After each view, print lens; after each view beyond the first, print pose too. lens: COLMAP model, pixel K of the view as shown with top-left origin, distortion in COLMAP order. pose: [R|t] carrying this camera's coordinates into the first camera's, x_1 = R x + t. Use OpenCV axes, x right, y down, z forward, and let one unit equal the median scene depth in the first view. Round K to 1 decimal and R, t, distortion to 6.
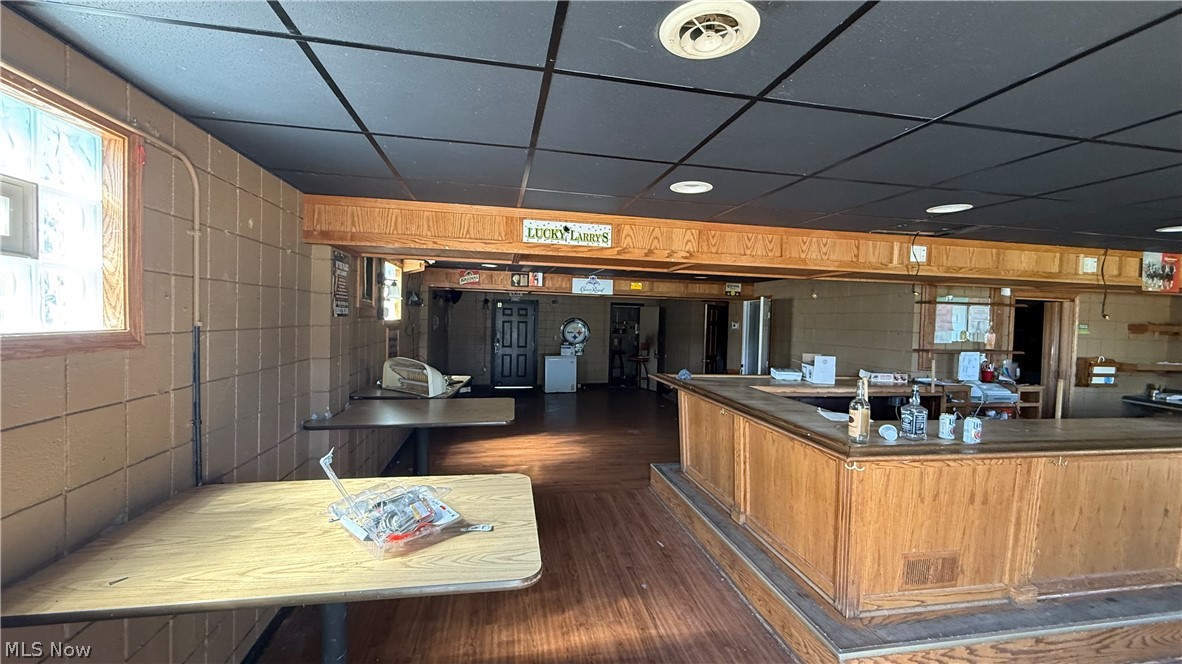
lens RADIAL K [[469.5, 0, 587.8], [0, 469.5, 330.6], [0, 0, 1]] dist [-0.001151, -0.000087]
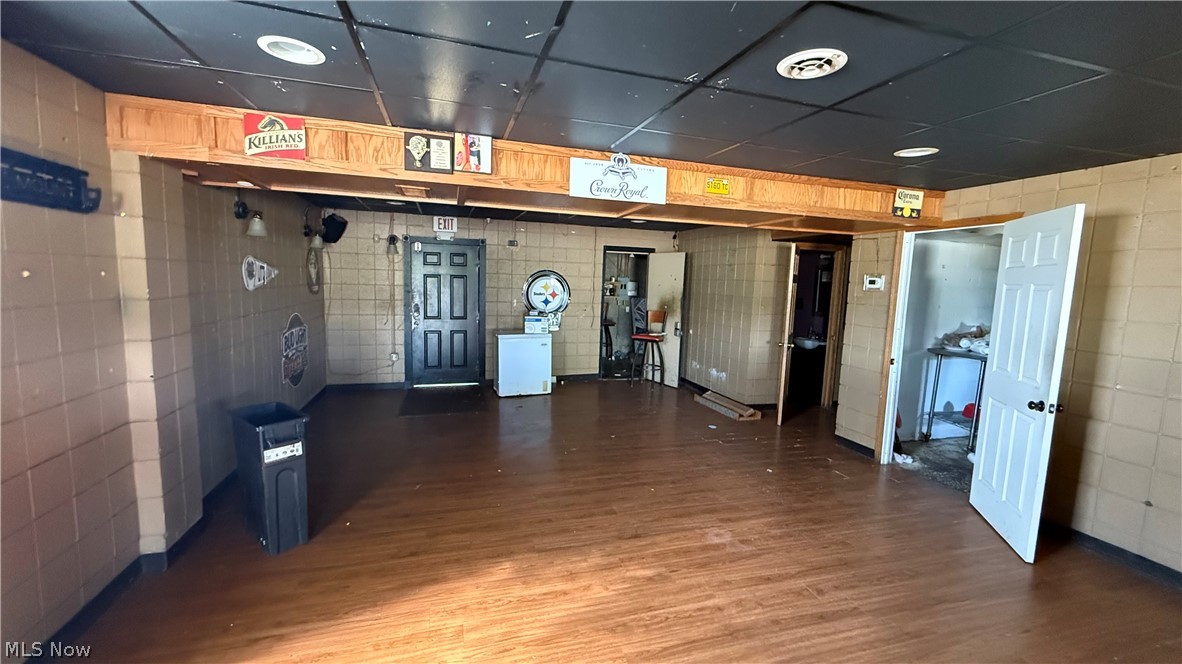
lens RADIAL K [[469.5, 0, 587.8], [0, 469.5, 330.6], [0, 0, 1]] dist [-0.001151, -0.000087]
pose [[0.994571, -0.007102, 0.103817, -0.125943], [-0.001771, 0.996369, 0.085122, -0.002624], [-0.104045, -0.084844, 0.990947, 1.269897]]
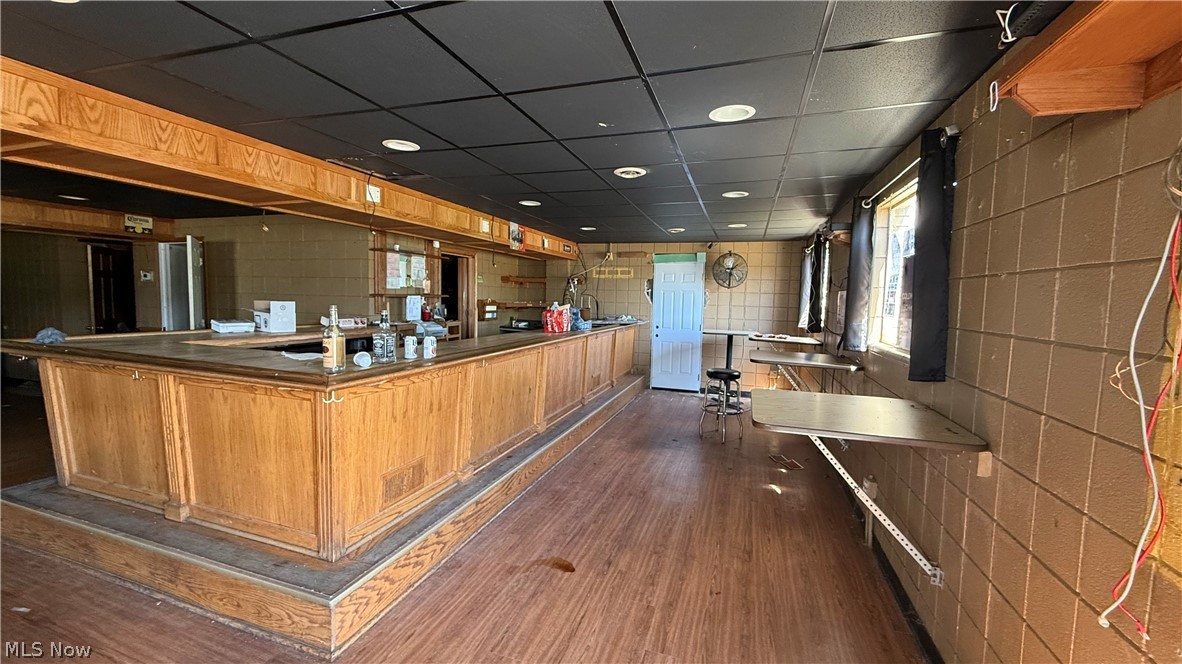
lens RADIAL K [[469.5, 0, 587.8], [0, 469.5, 330.6], [0, 0, 1]] dist [-0.001151, -0.000087]
pose [[0.490403, -0.079871, 0.867828, 0.017552], [0.014055, 0.996387, 0.083760, 0.056276], [-0.871383, -0.028879, 0.489753, 0.077649]]
